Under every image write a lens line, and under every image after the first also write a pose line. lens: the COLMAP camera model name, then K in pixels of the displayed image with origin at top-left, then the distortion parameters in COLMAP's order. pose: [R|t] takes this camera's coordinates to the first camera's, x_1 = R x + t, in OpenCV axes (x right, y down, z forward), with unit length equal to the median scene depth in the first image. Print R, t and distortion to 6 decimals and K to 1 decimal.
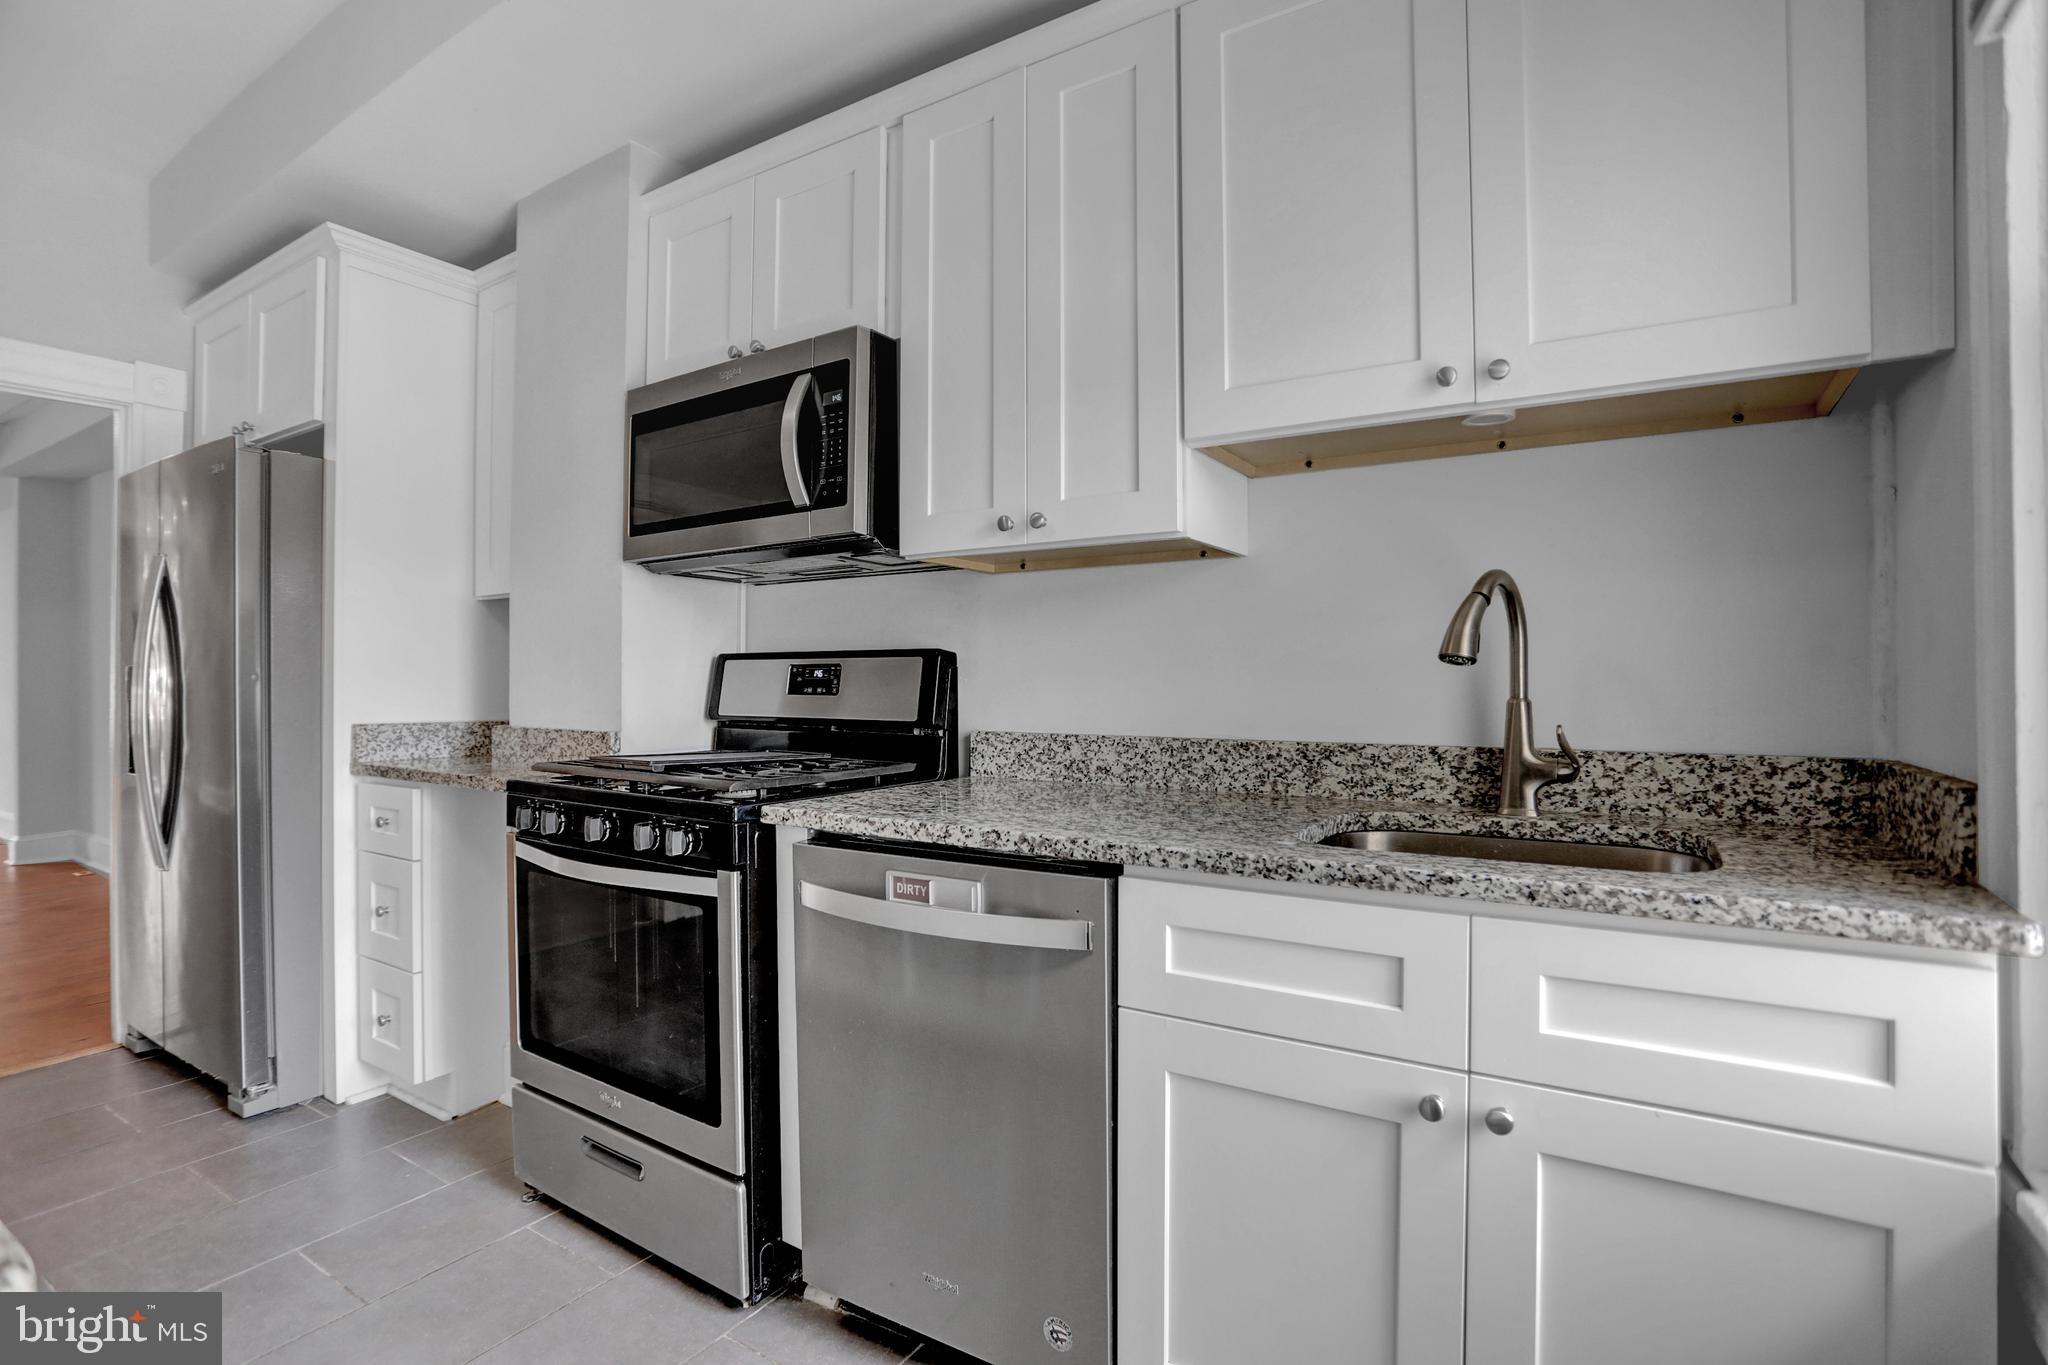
lens RADIAL K [[986.2, 0, 1029.7], [0, 986.2, 680.0], [0, 0, 1]] dist [-0.077229, 0.033256]
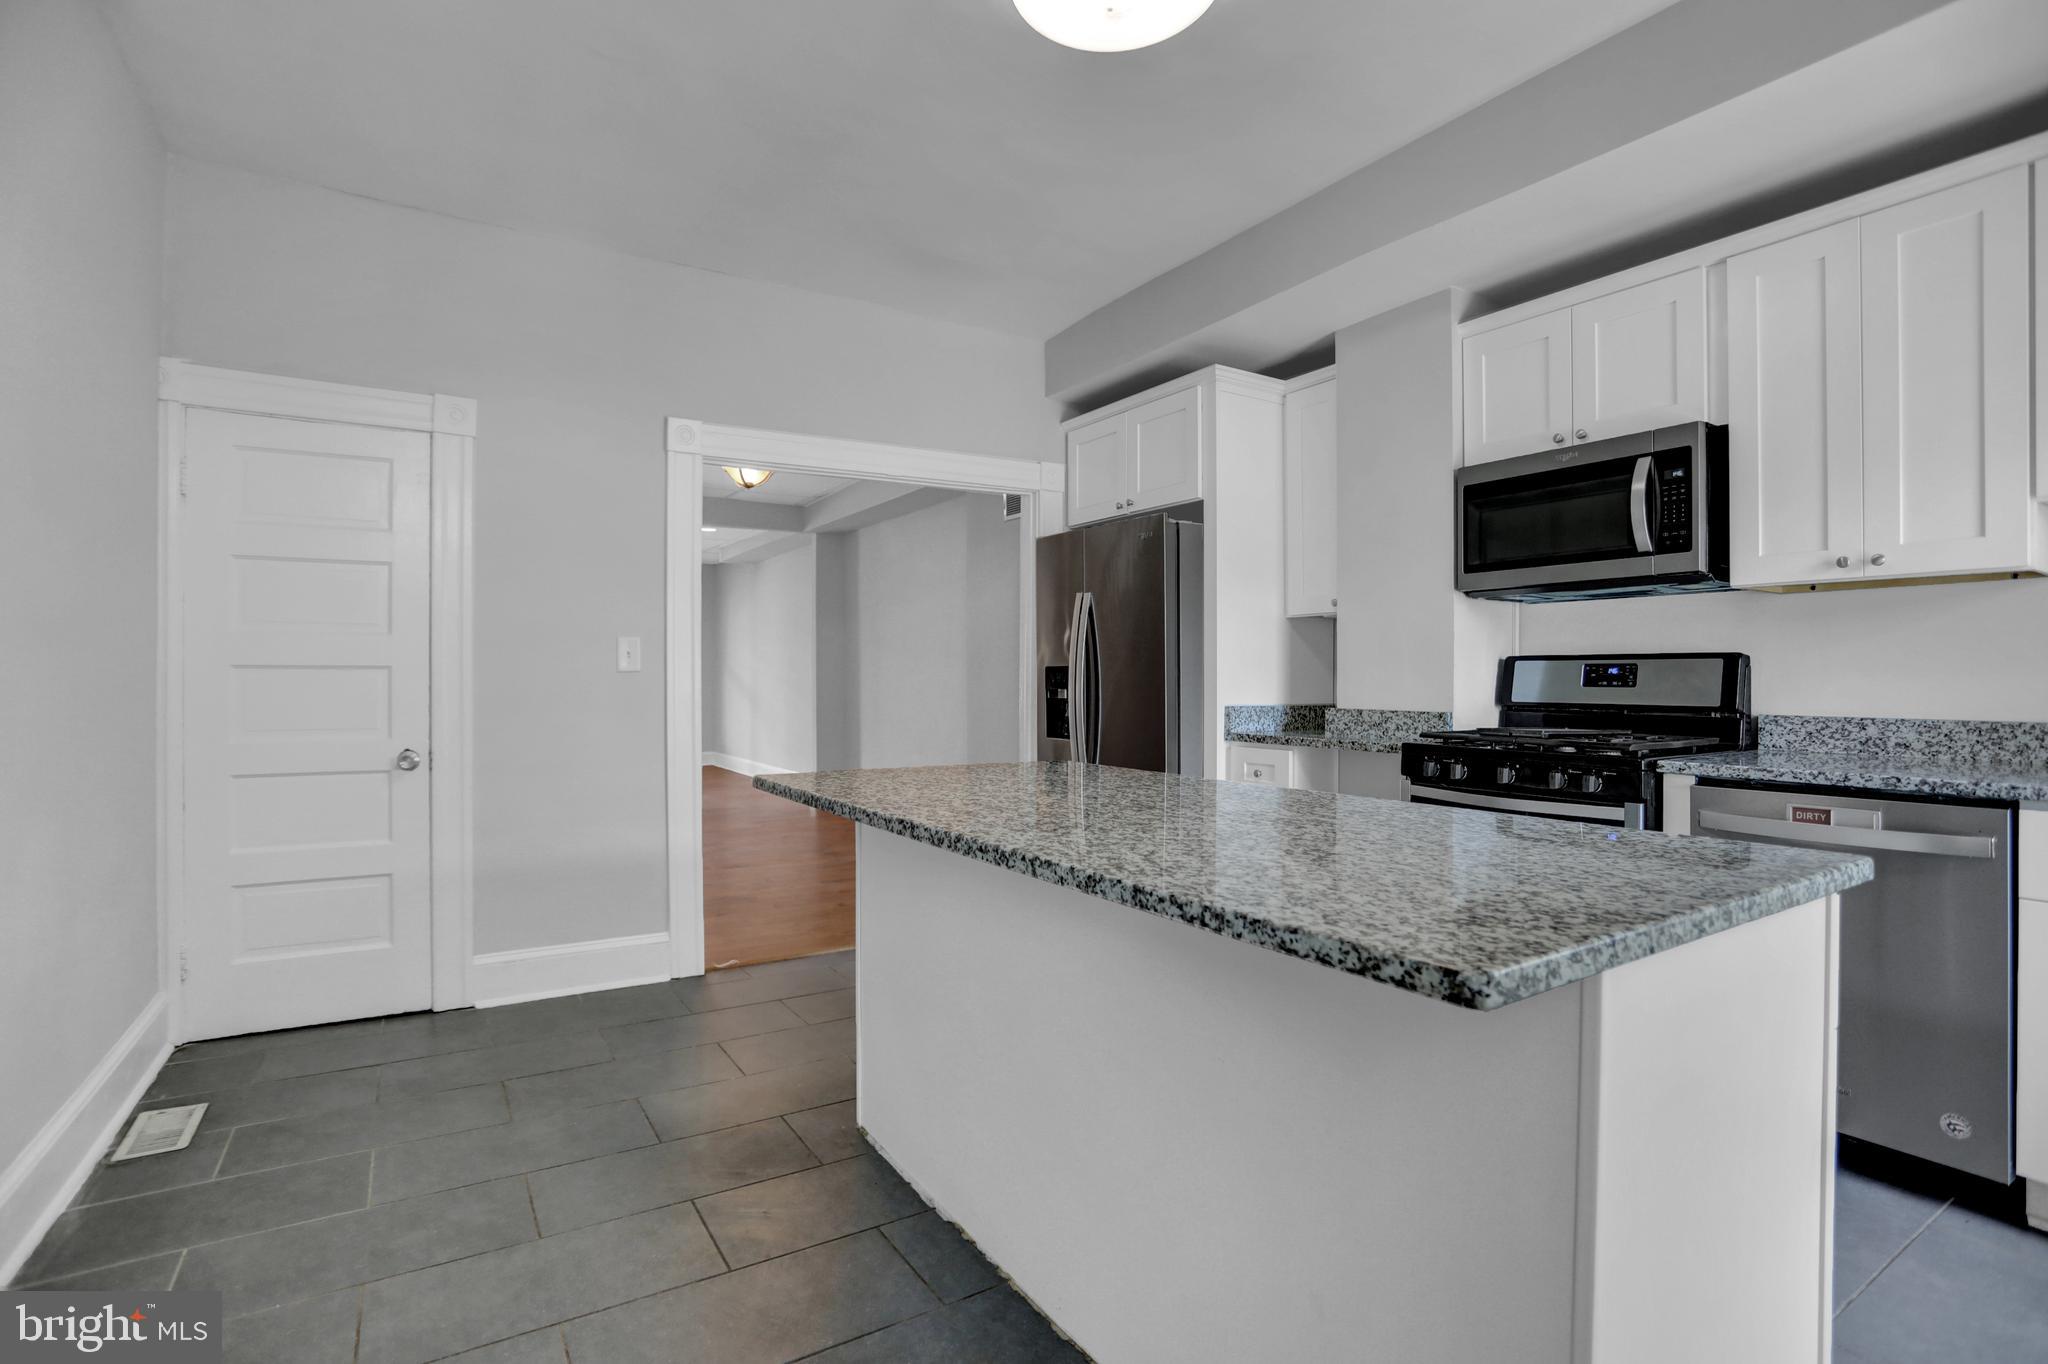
lens RADIAL K [[986.2, 0, 1029.7], [0, 986.2, 679.5], [0, 0, 1]] dist [-0.077229, 0.033256]
pose [[0.906583, 0.002252, -0.422021, -0.436182], [-0.000905, 0.999994, 0.003391, 0.001750], [0.422026, -0.002692, 0.906580, -0.598192]]
